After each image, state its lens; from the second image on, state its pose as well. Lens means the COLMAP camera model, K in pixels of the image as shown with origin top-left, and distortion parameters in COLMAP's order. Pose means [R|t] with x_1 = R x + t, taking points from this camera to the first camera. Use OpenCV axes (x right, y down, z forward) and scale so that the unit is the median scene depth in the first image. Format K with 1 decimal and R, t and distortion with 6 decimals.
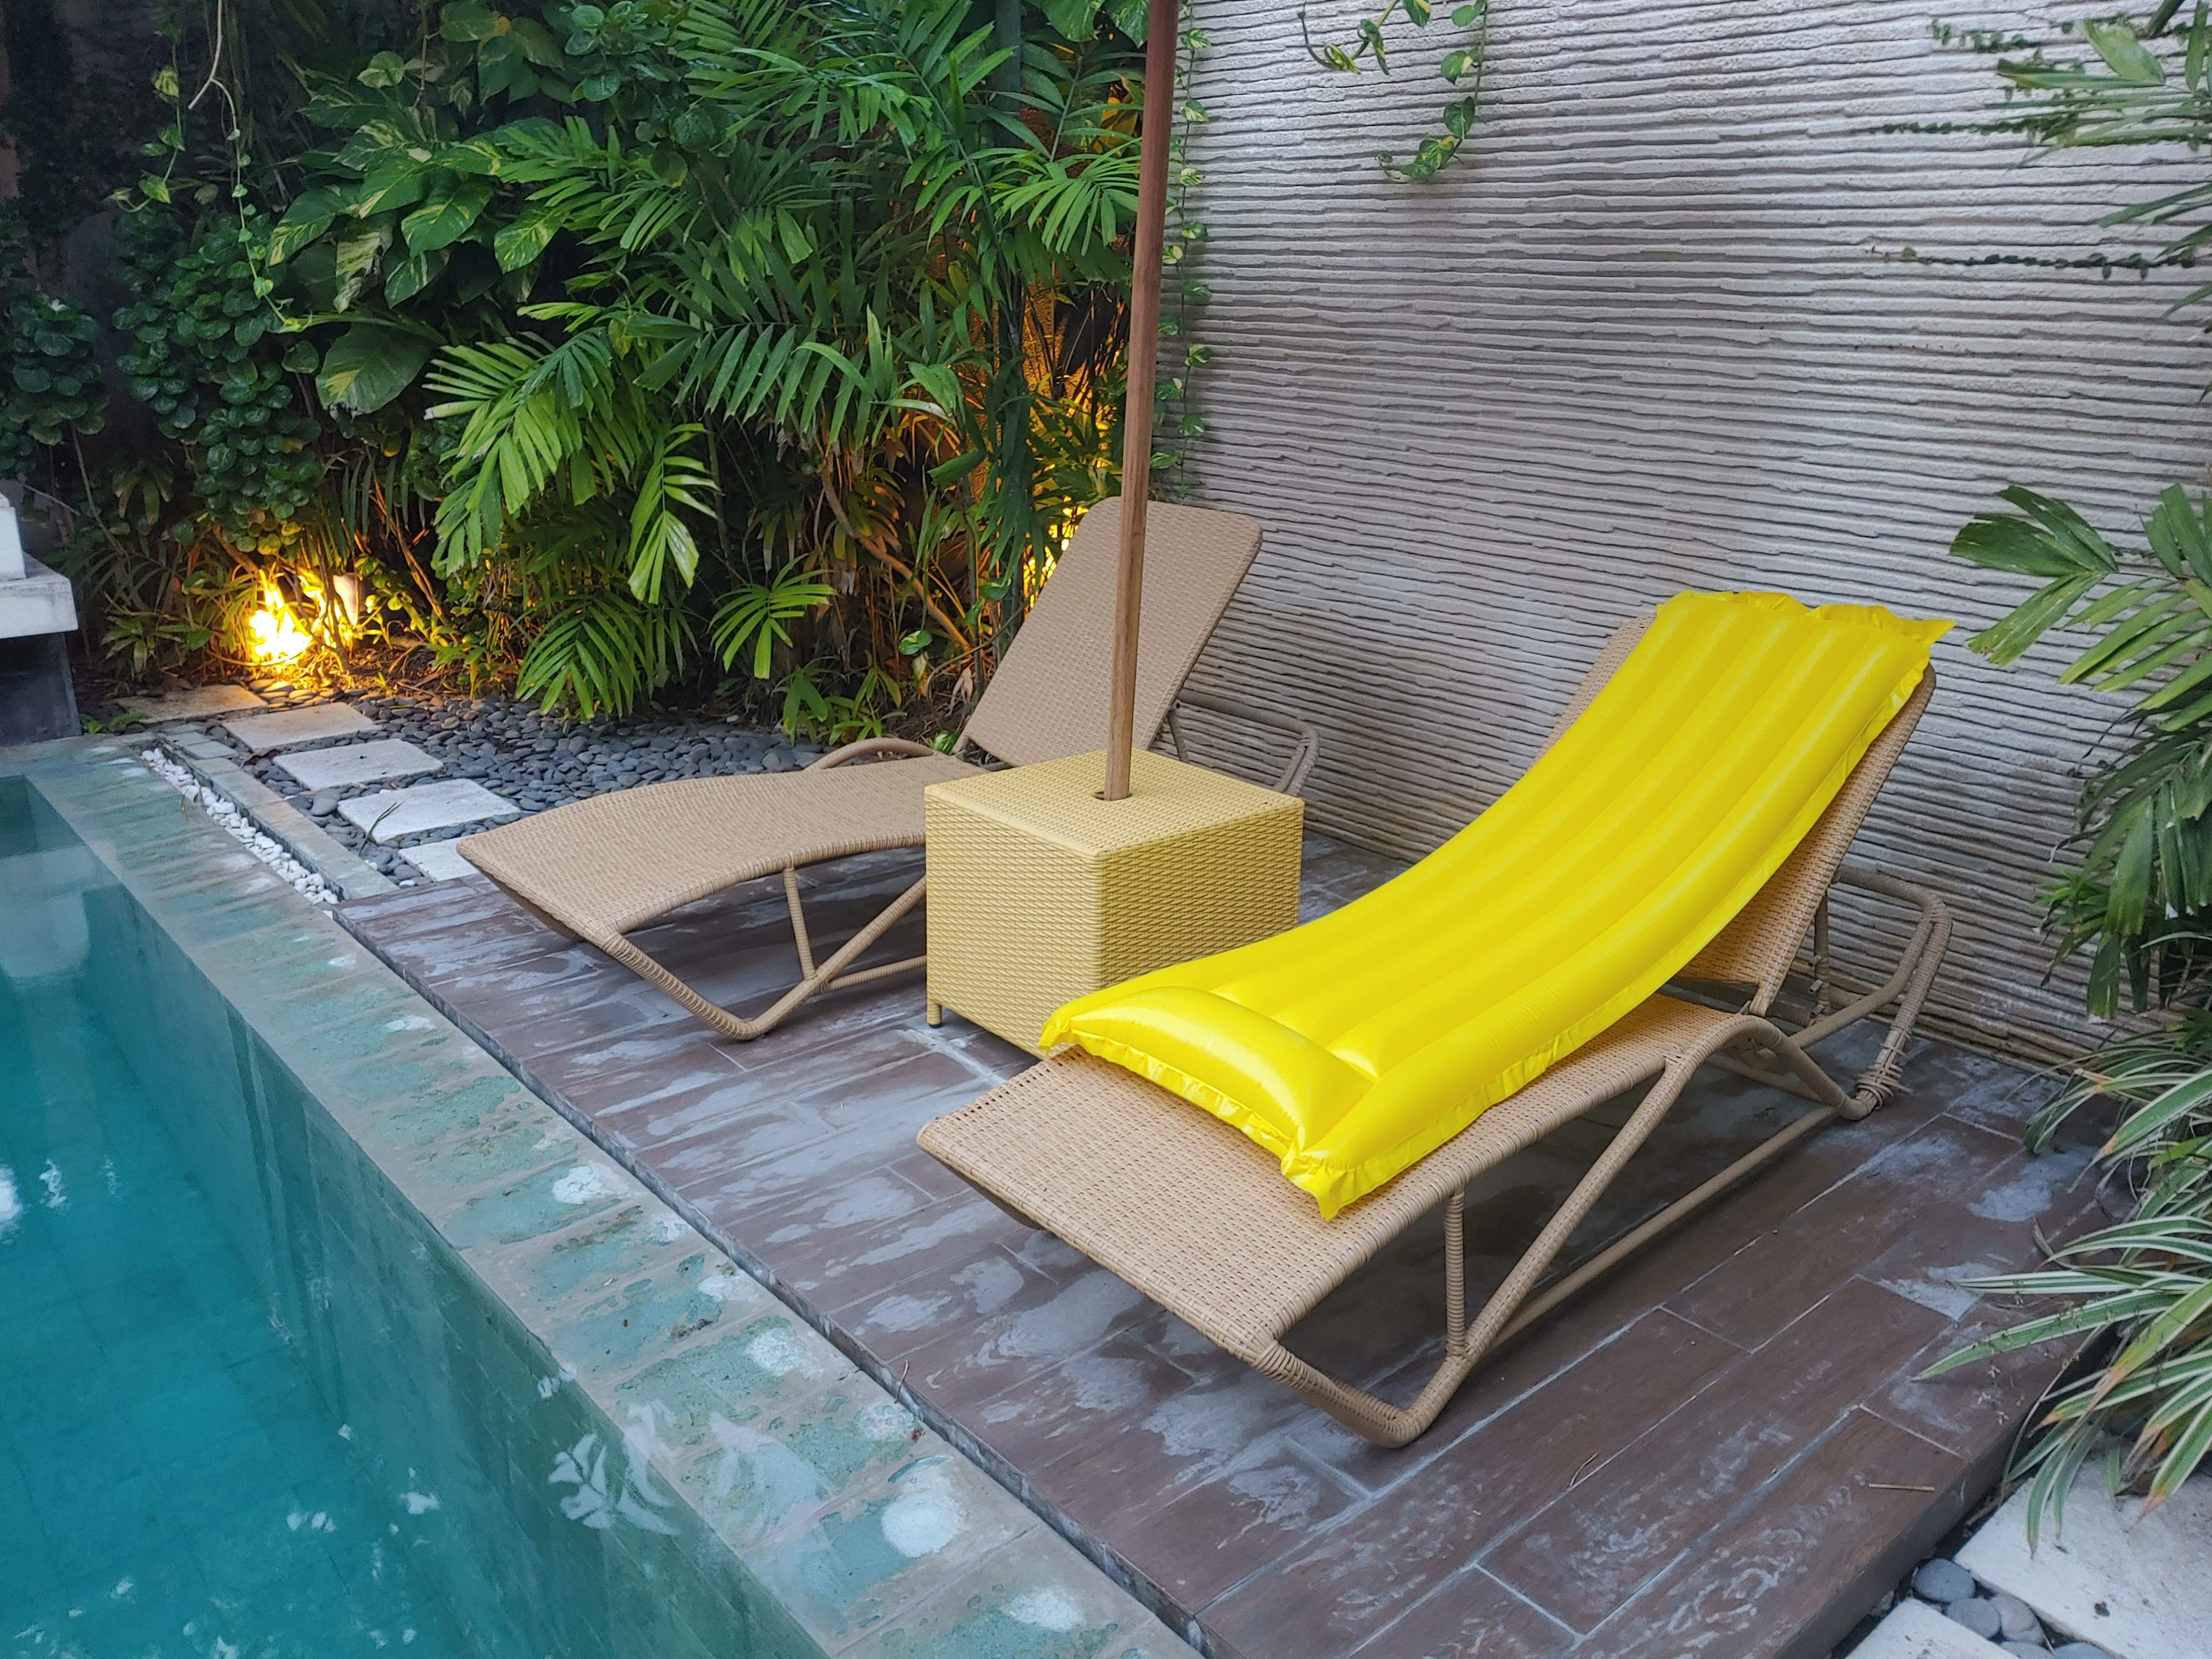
lens RADIAL K [[1719.7, 0, 1112.4], [0, 1719.7, 814.1], [0, 0, 1]] dist [0.002046, -0.010989]
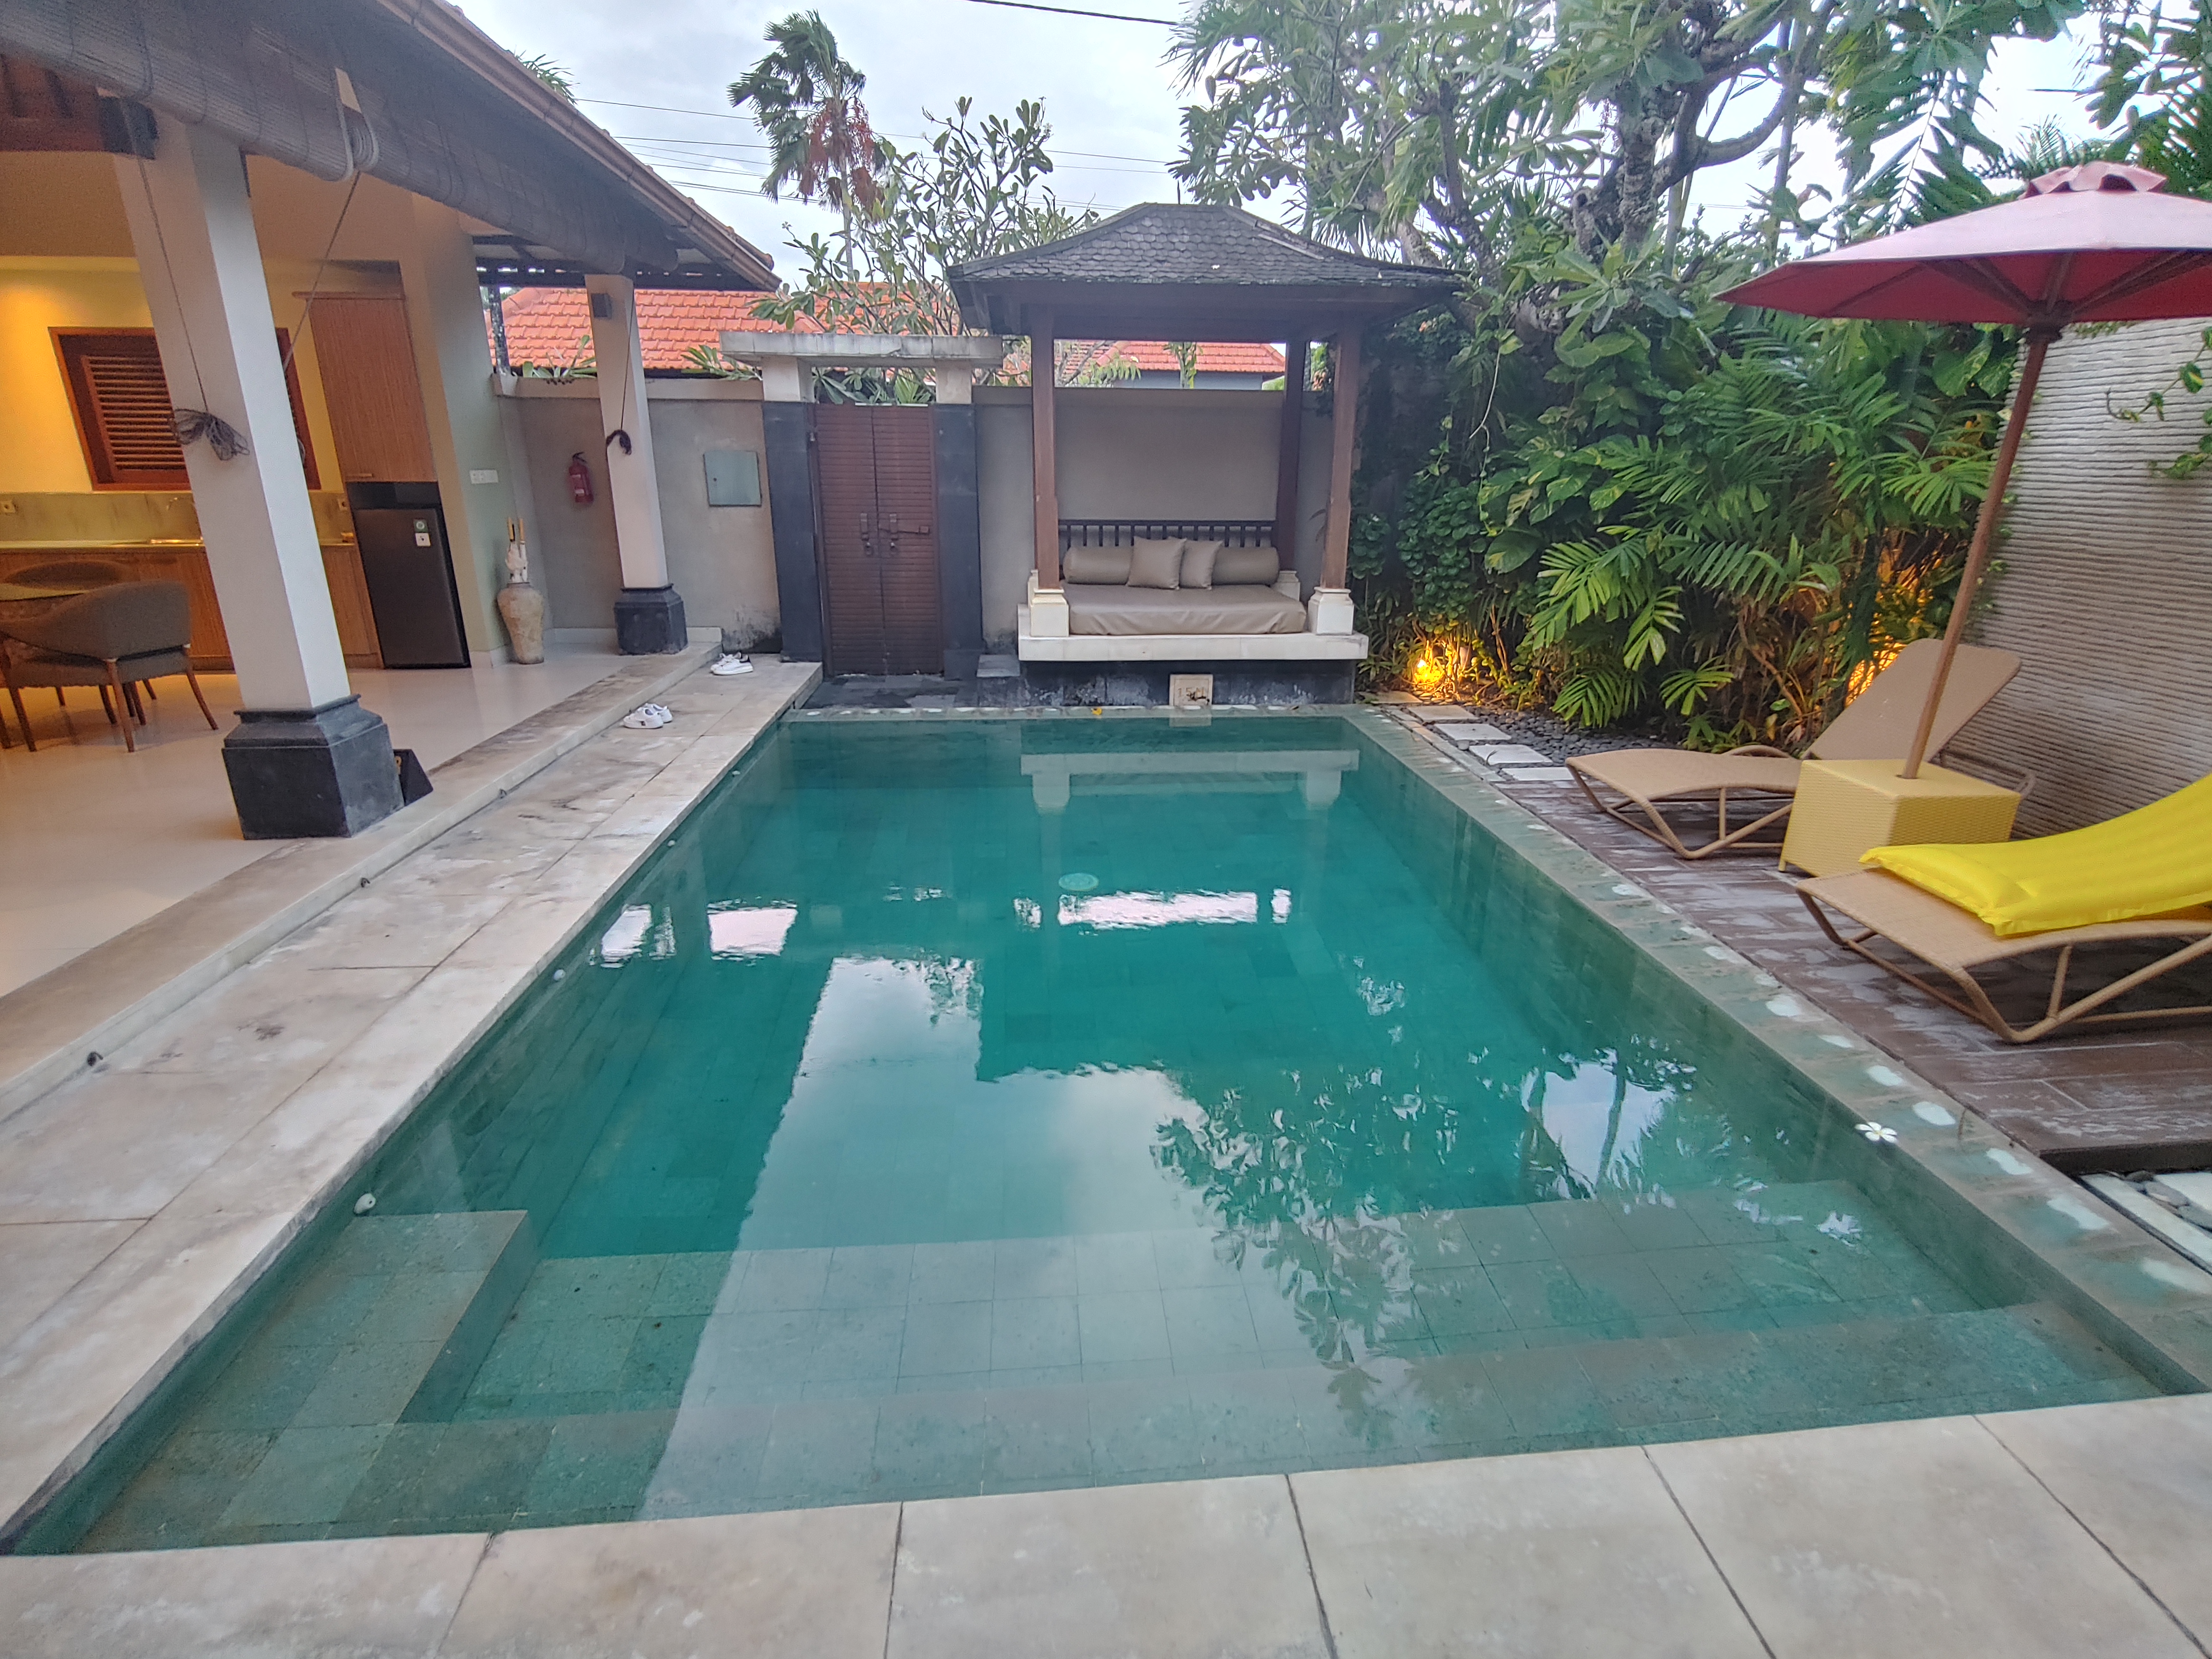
lens RADIAL K [[1060.5, 0, 1122.4], [0, 1060.5, 822.6], [0, 0, 1]] dist [-0.012092, -0.001576]
pose [[0.814007, 0.177792, -0.552976, -0.038936], [-0.171891, 0.983096, 0.063052, 0.084595], [0.554838, 0.043727, 0.830808, -0.404527]]
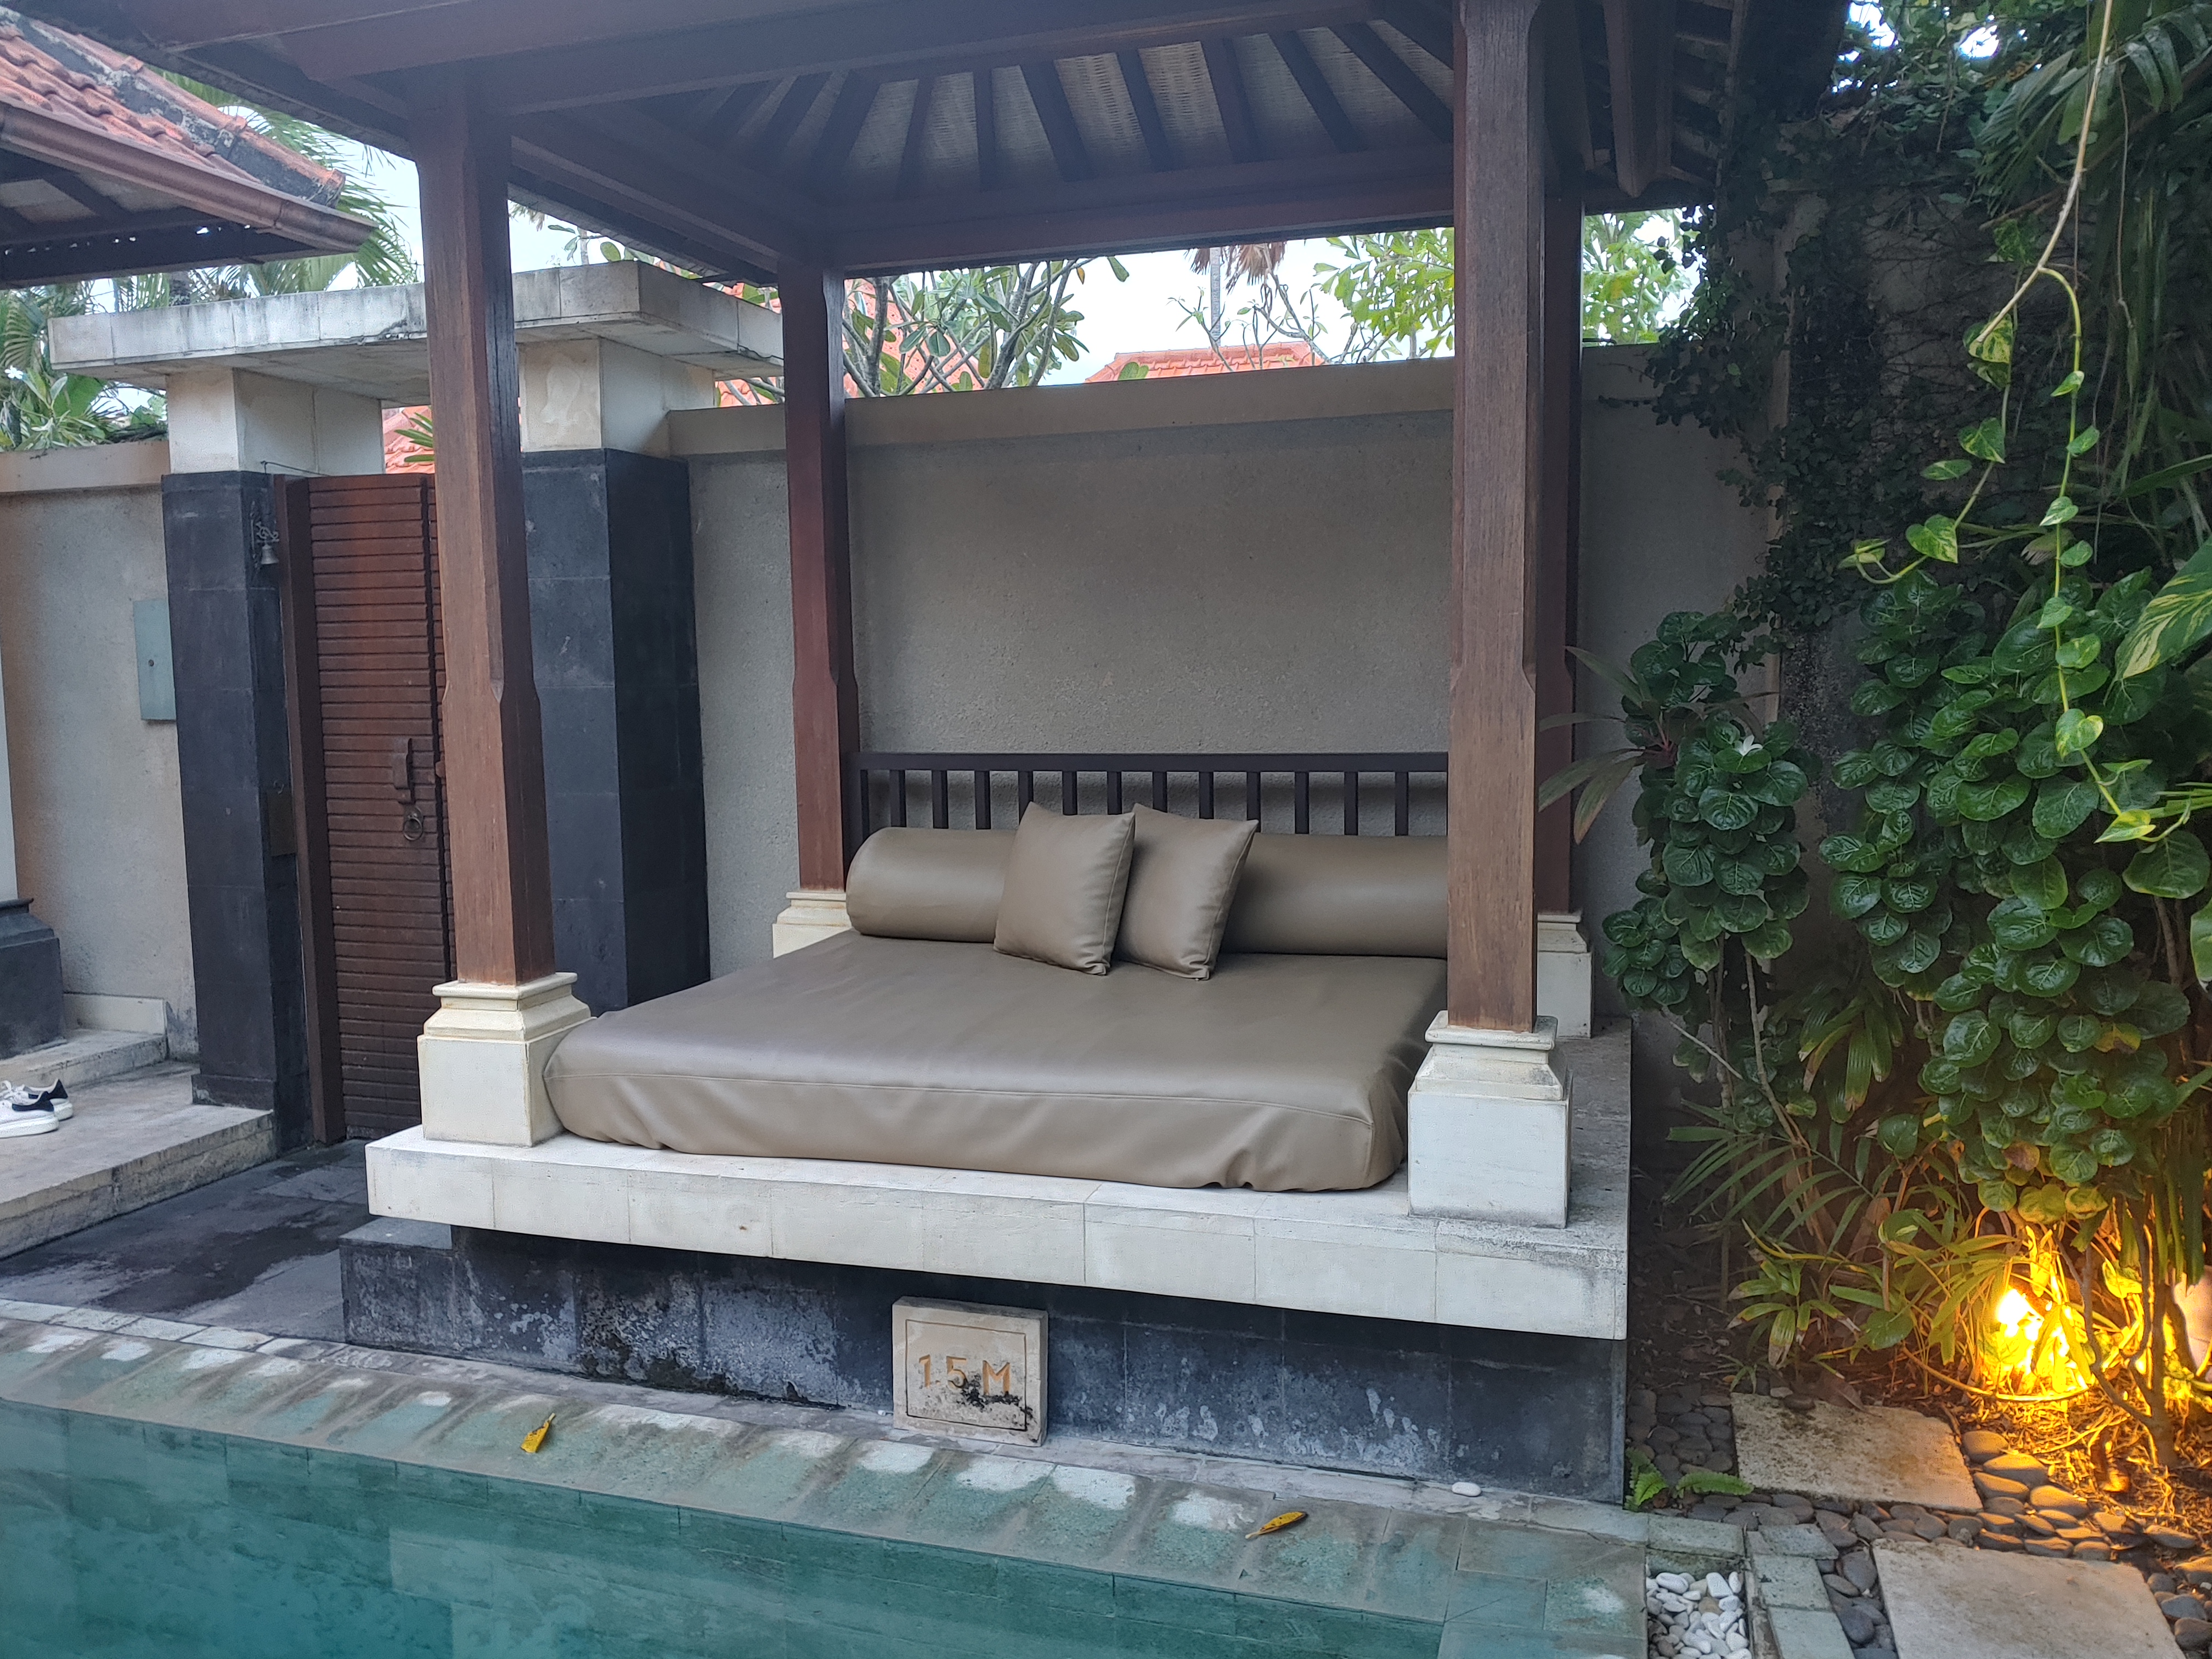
lens RADIAL K [[1719.7, 0, 1105.0], [0, 1719.7, 844.2], [0, 0, 1]] dist [0.002046, -0.010989]
pose [[0.529329, 0.065476, -0.845886, -0.267377], [-0.233304, 0.969814, -0.070925, -0.196833], [0.815708, 0.234892, 0.528627, 0.597776]]
